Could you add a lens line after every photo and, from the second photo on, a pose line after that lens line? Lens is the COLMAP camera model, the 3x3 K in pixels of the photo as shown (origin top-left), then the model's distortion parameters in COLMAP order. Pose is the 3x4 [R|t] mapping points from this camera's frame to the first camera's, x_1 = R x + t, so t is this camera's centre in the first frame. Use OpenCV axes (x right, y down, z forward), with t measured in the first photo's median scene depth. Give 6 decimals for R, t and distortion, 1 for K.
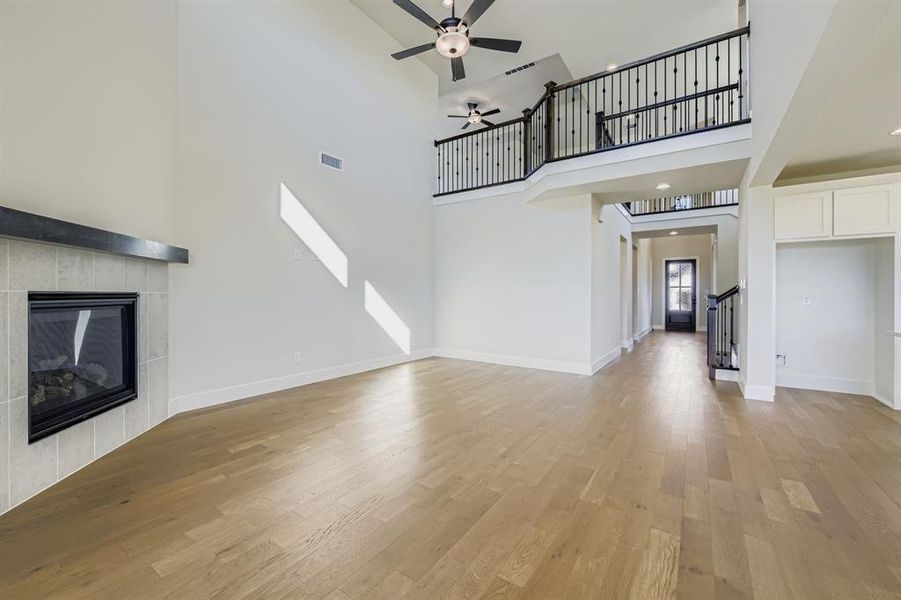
lens RADIAL K [[361.9, 0, 449.4], [0, 361.9, 296.0], [0, 0, 1]] dist [-0.000408, -0.000152]
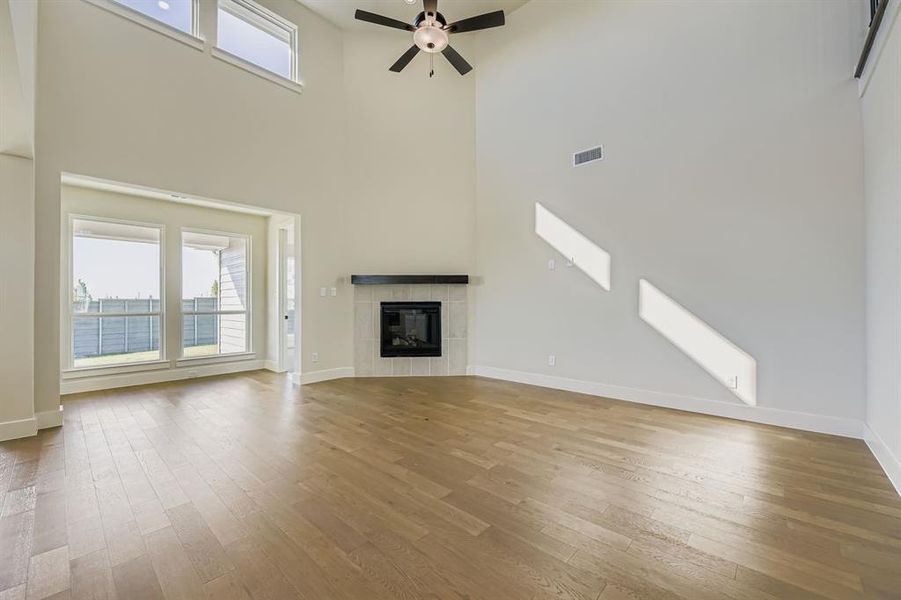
lens RADIAL K [[361.9, 0, 449.4], [0, 361.9, 302.7], [0, 0, 1]] dist [-0.000408, -0.000152]
pose [[-0.160231, -0.017271, -0.986928, 0.689079], [0.004018, 0.999827, -0.018149, 0.021265], [0.987071, -0.006874, -0.160134, 0.900980]]
